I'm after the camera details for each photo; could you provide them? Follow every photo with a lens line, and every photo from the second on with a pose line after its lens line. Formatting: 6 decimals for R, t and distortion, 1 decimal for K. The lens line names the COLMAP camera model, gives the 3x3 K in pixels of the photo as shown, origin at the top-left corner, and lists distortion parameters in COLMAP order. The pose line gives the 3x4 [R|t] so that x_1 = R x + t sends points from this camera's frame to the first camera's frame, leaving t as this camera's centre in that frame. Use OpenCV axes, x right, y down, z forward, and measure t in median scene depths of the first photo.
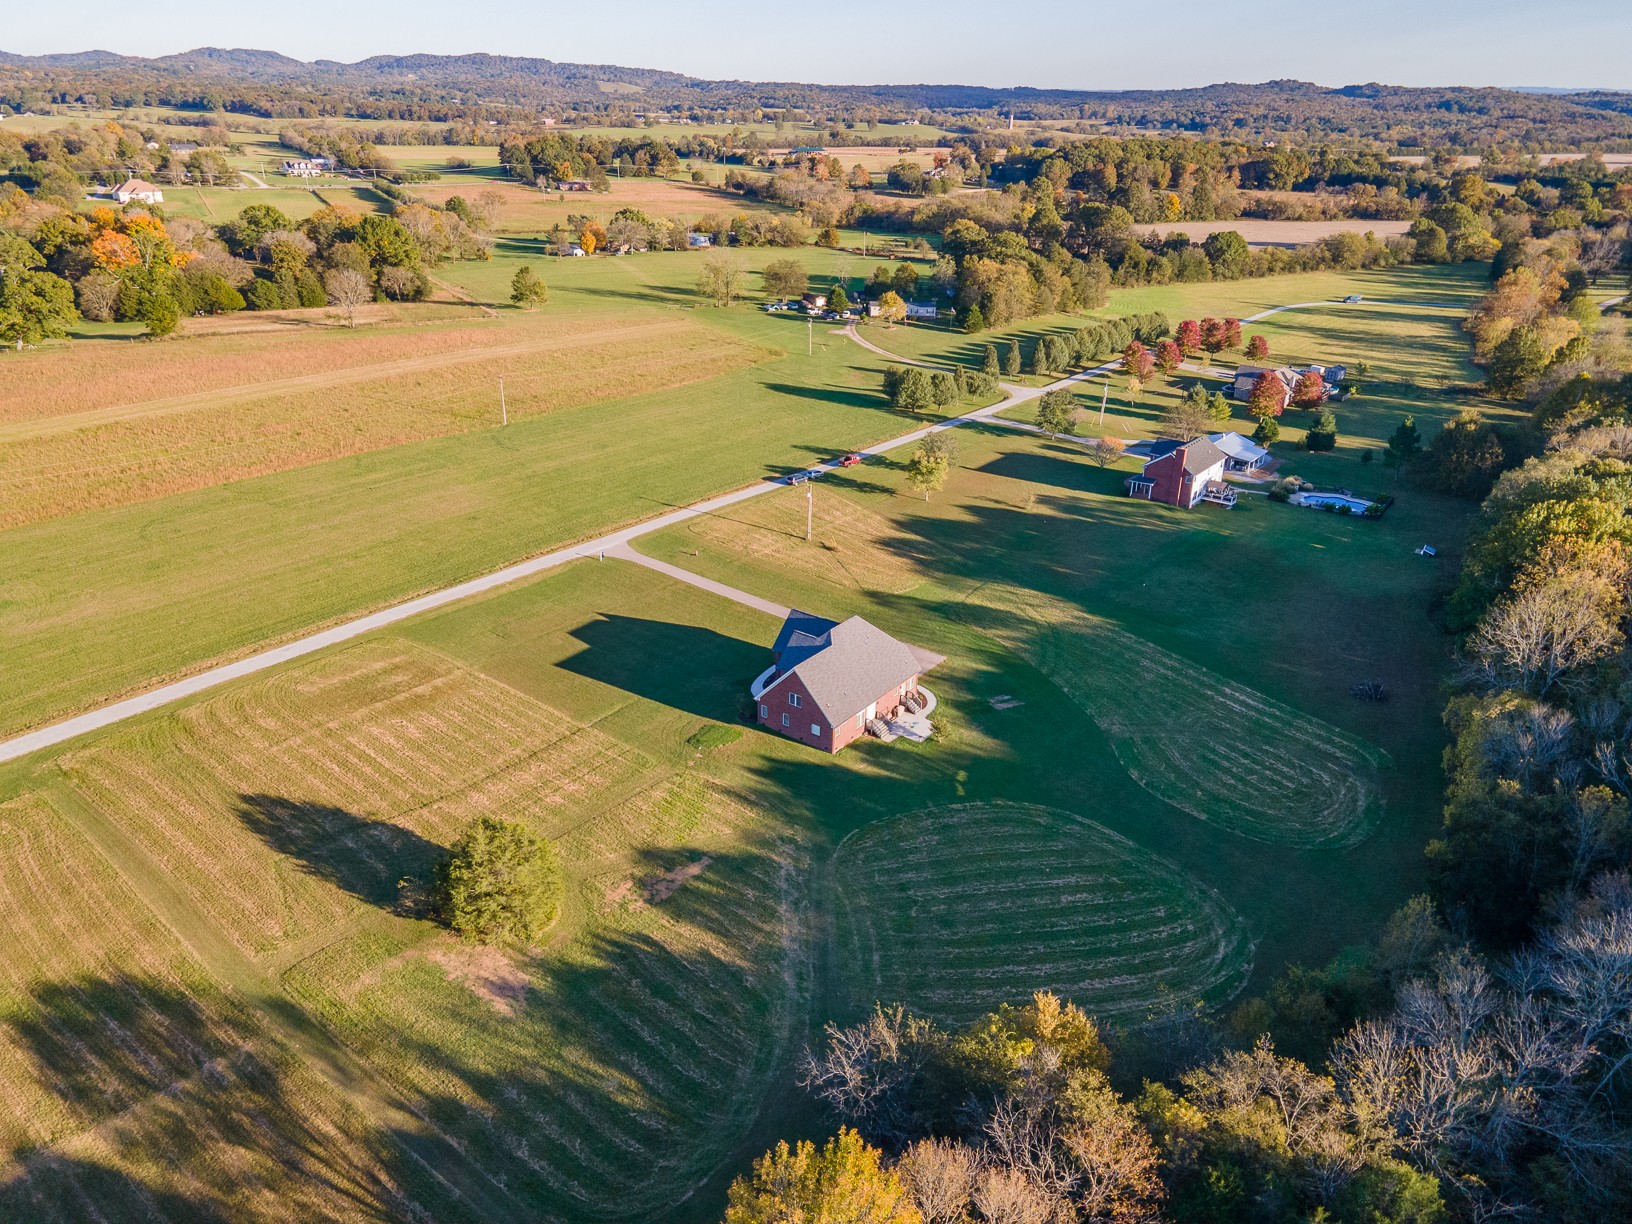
lens RADIAL K [[1177.4, 0, 807.6], [0, 1177.4, 613.2], [0, 0, 1]] dist [0.026996, 0.027247]
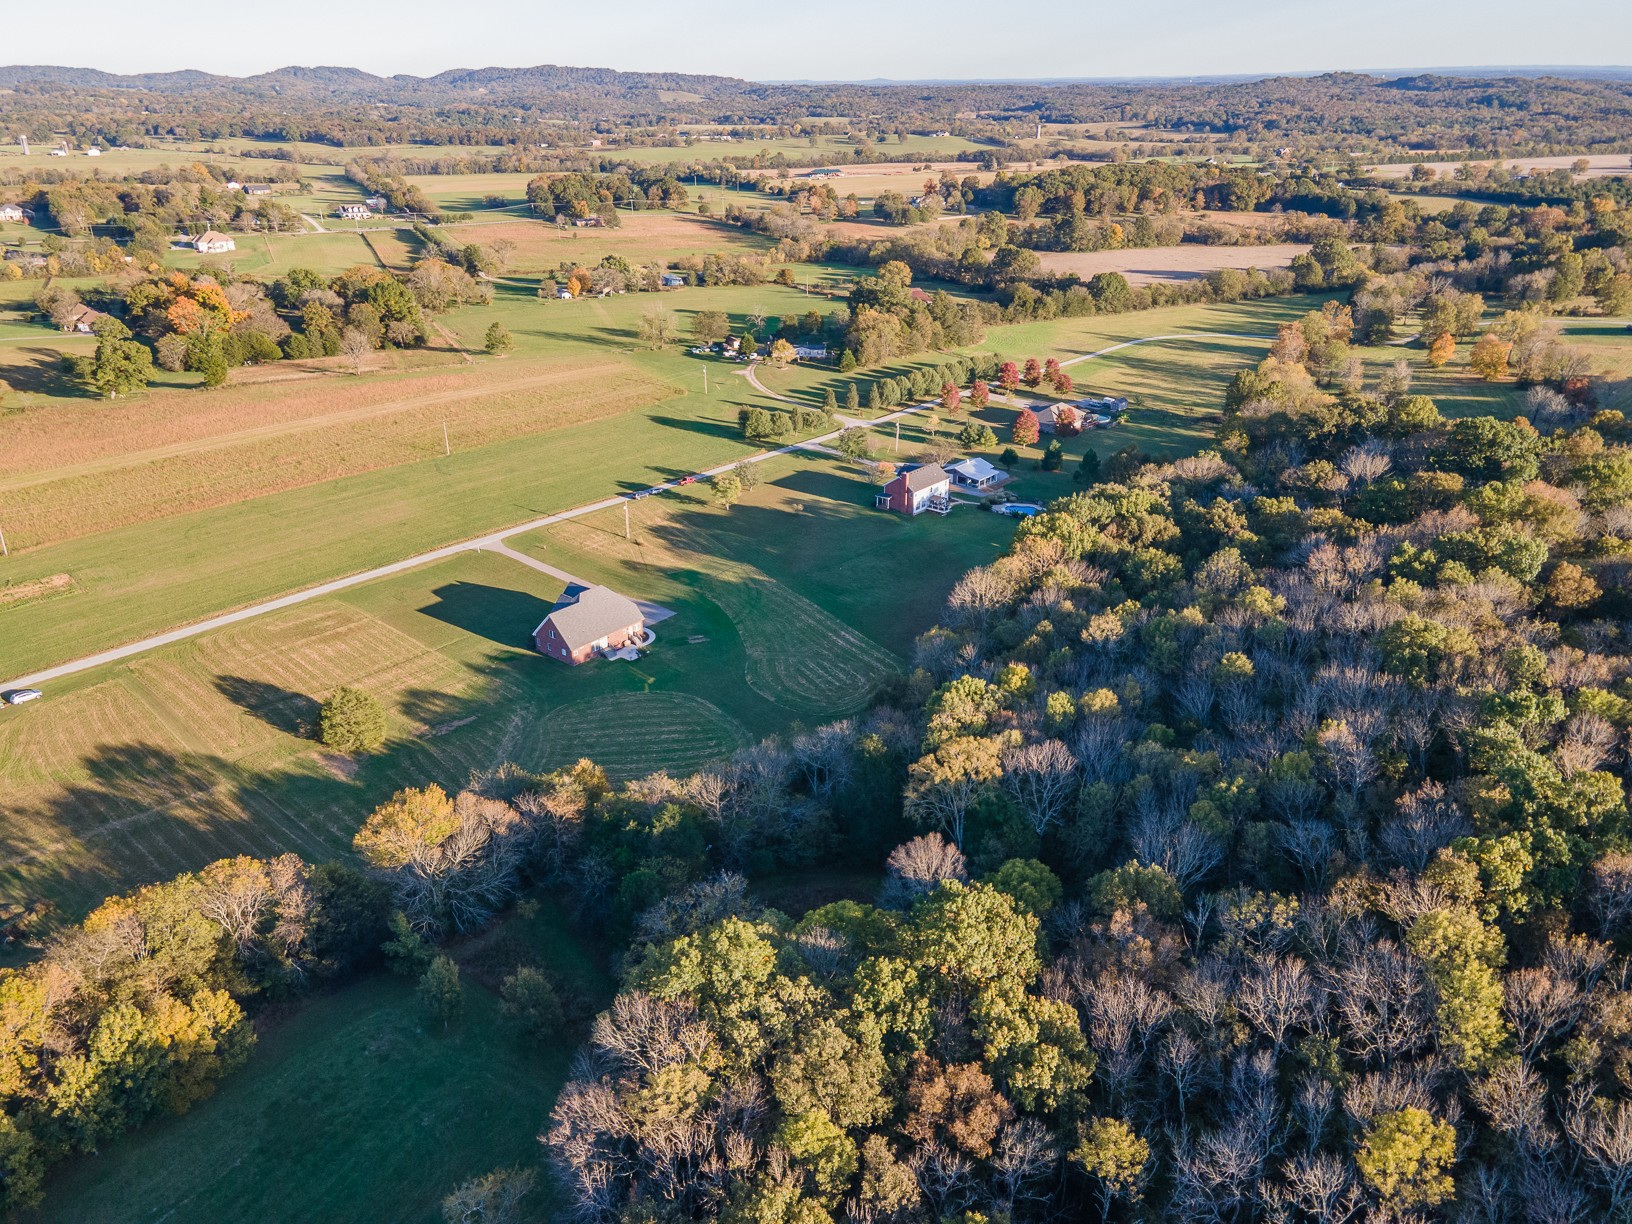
lens RADIAL K [[1177.4, 0, 805.7], [0, 1177.4, 606.0], [0, 0, 1]] dist [0.026996, 0.027247]
pose [[0.998239, 0.001195, -0.059313, 0.283779], [-0.001325, 0.999997, -0.002166, 0.023222], [0.059310, 0.002241, 0.998237, -0.414964]]
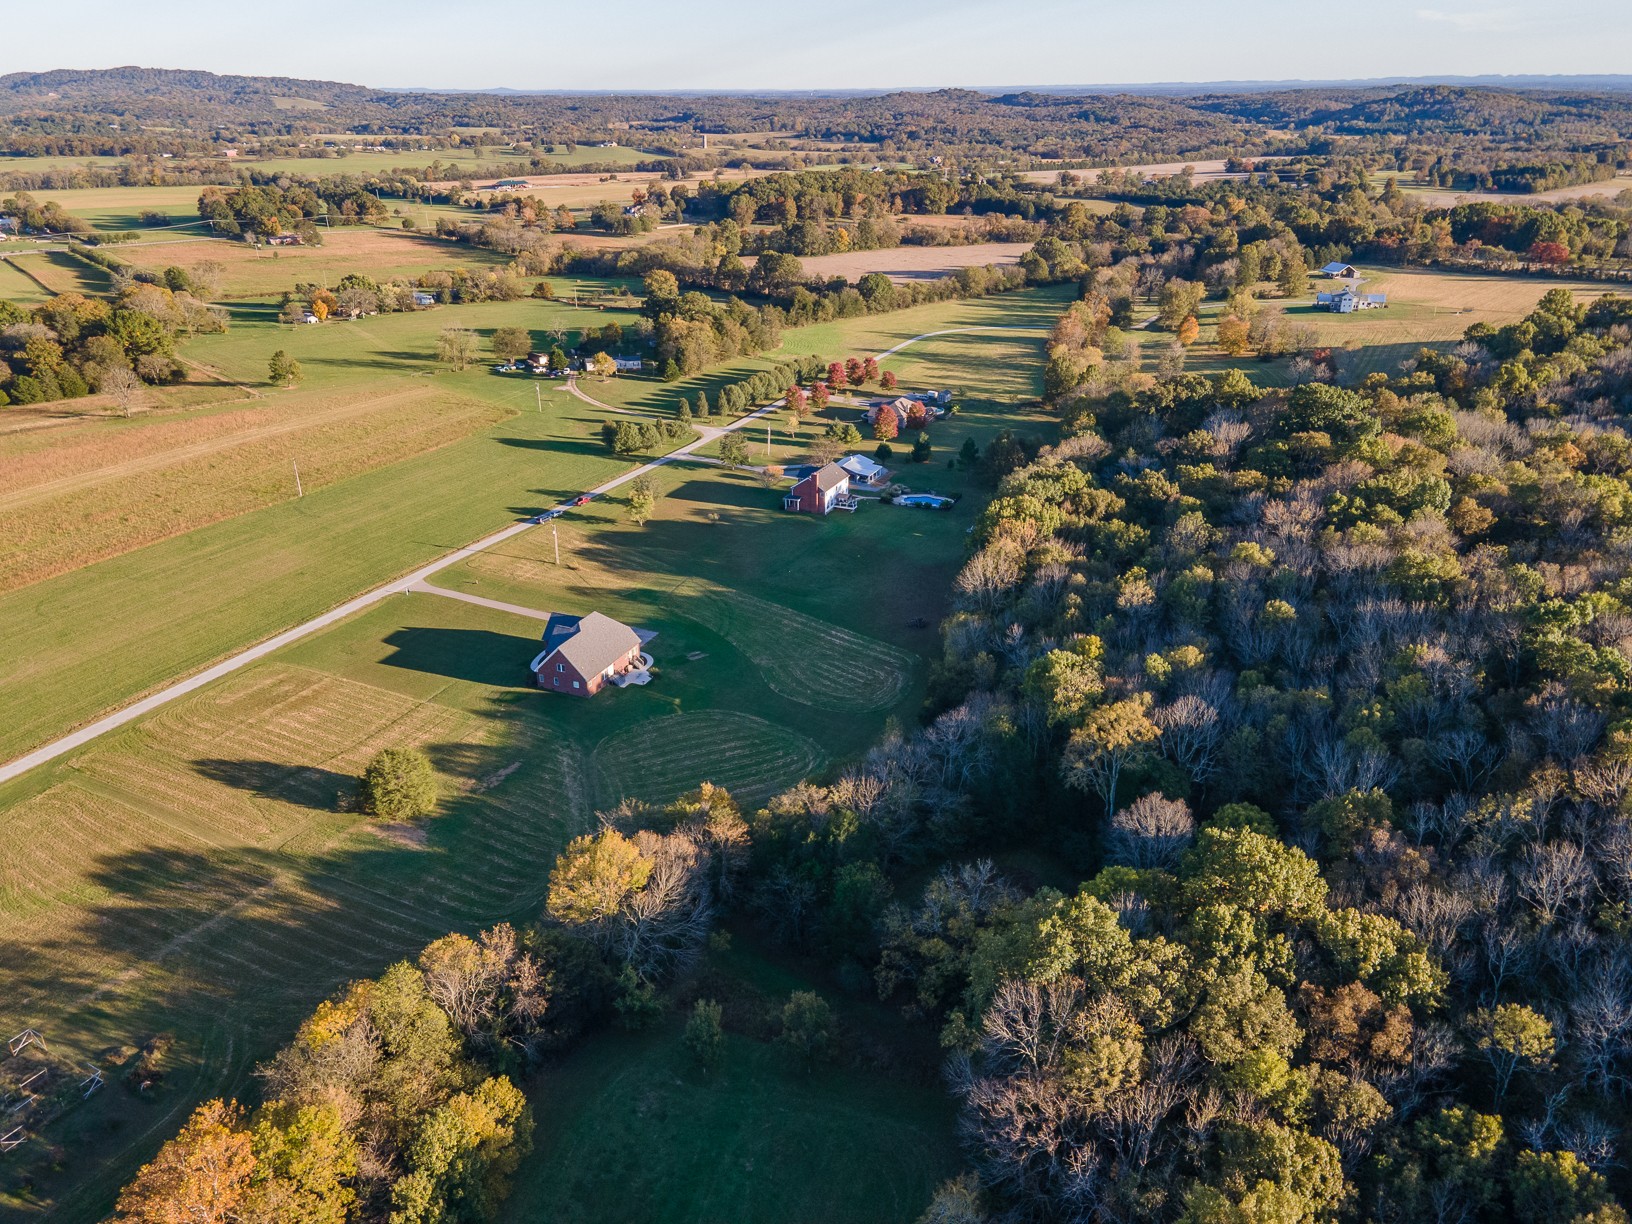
lens RADIAL K [[1177.4, 0, 805.9], [0, 1177.4, 613.3], [0, 0, 1]] dist [0.026996, 0.027247]
pose [[0.973010, -0.111706, 0.201924, -0.001390], [0.111978, 0.993659, 0.010112, 0.013741], [-0.201774, 0.012772, 0.979349, -0.397460]]
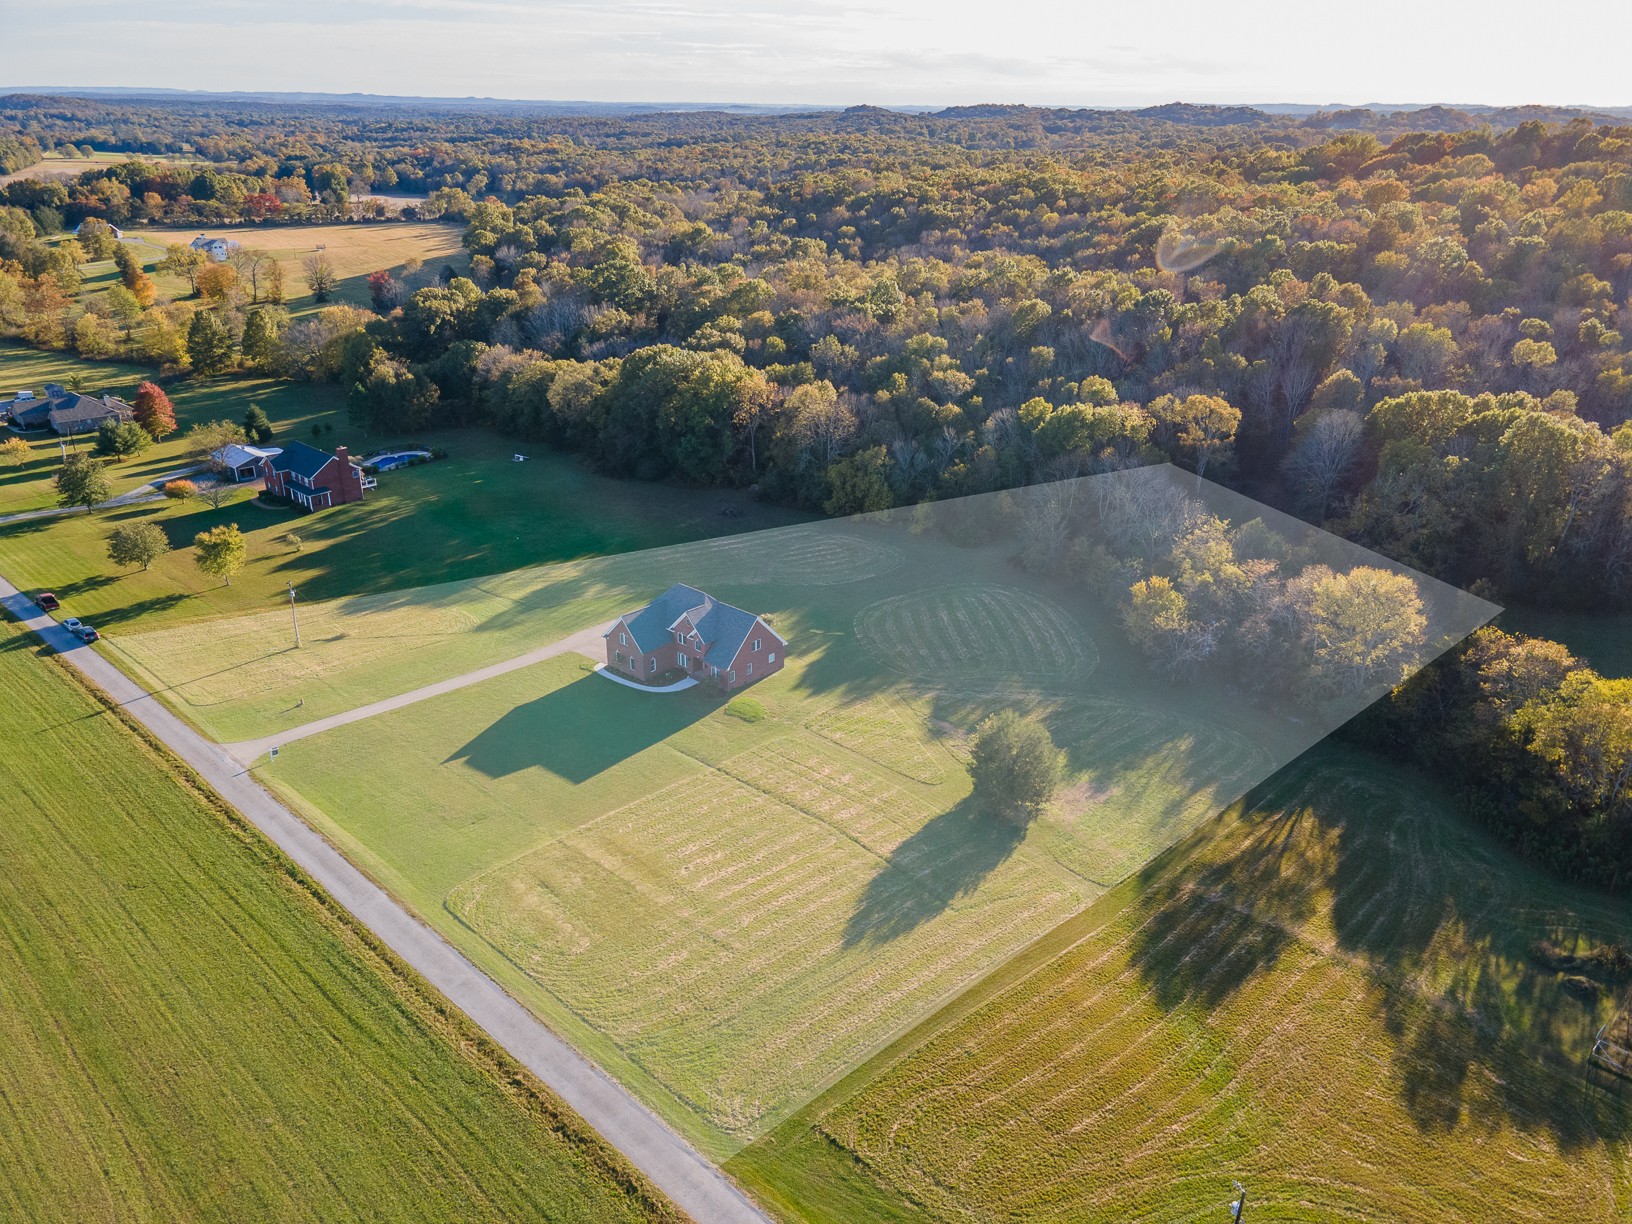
lens RADIAL K [[1177.4, 0, 816.9], [0, 1177.4, 610.4], [0, 0, 1]] dist [0.026996, 0.027247]
pose [[0.105265, -0.404420, 0.908495, -0.665798], [0.398122, 0.854302, 0.334166, -0.204053], [-0.911273, 0.326516, 0.250937, 0.408532]]
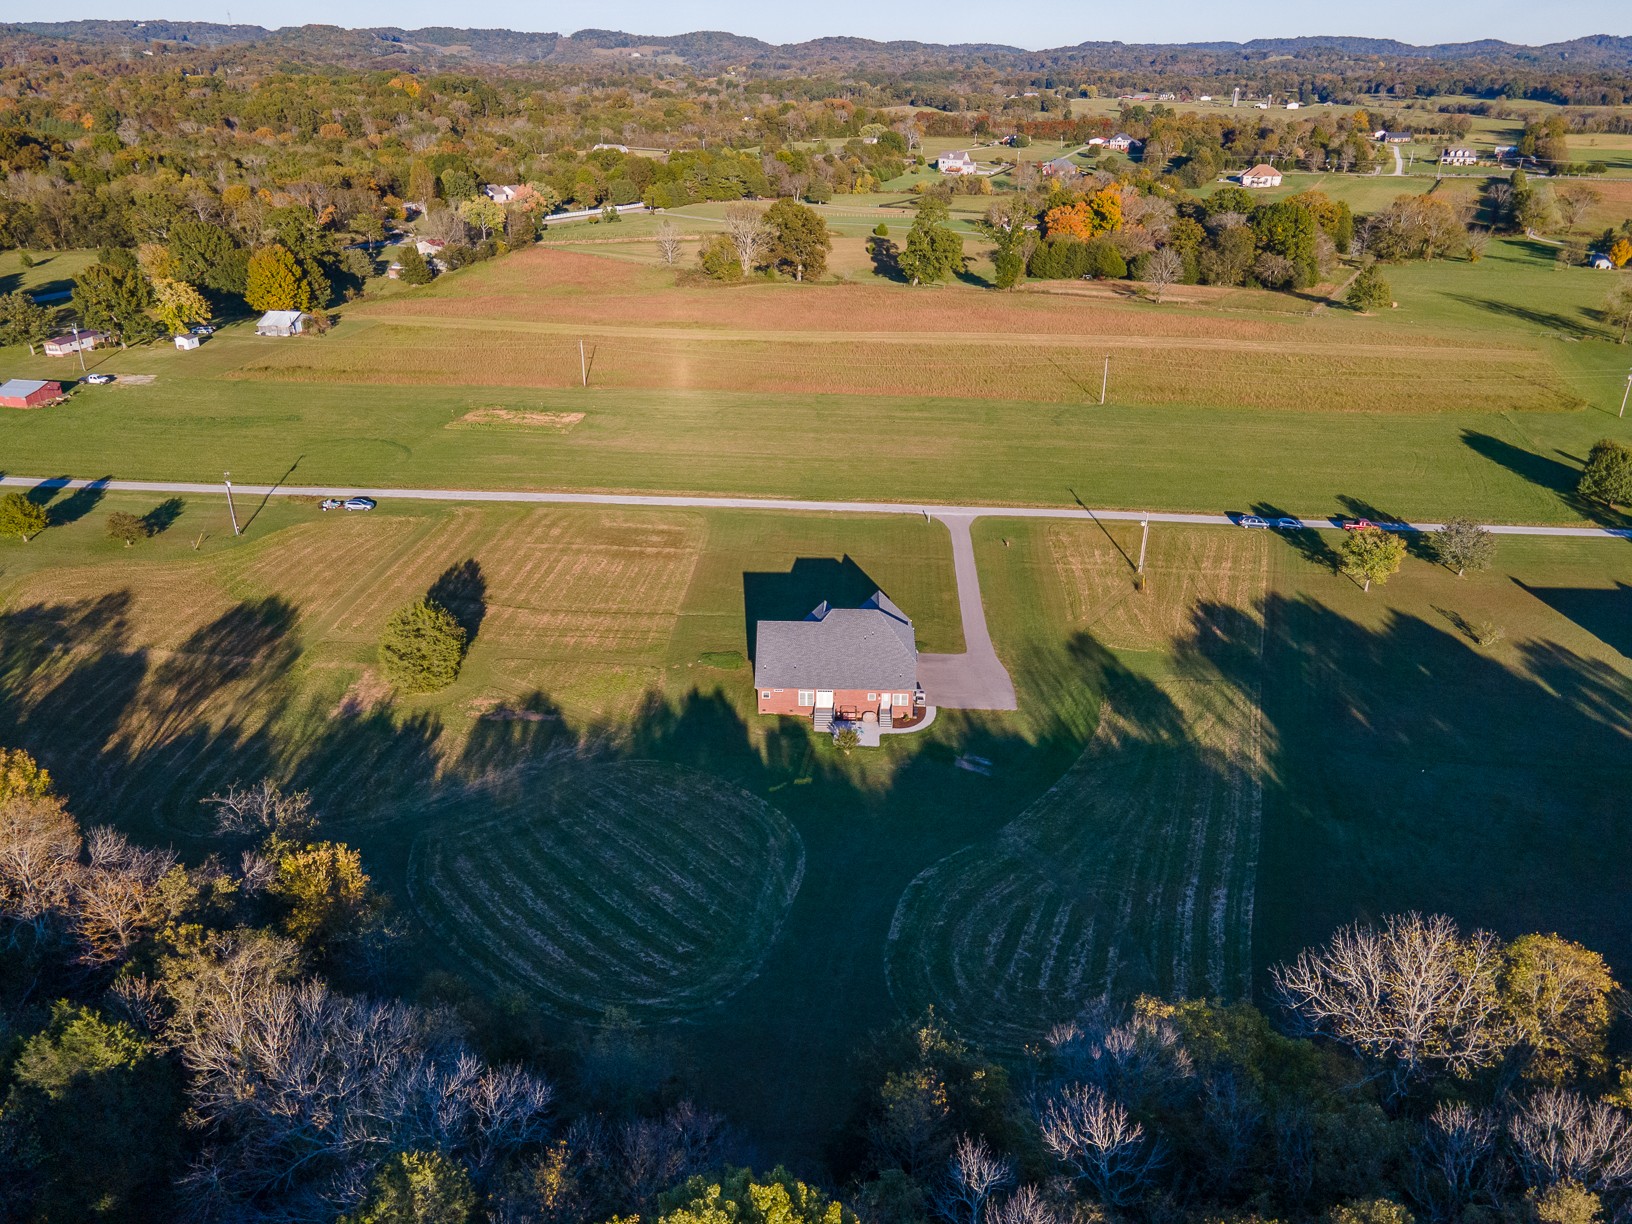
lens RADIAL K [[1177.4, 0, 820.9], [0, 1177.4, 605.1], [0, 0, 1]] dist [0.026996, 0.027247]
pose [[0.565204, 0.331622, -0.755362, 0.502802], [-0.329954, 0.930090, 0.161441, -0.097082], [0.756092, 0.157988, 0.635110, 0.232266]]
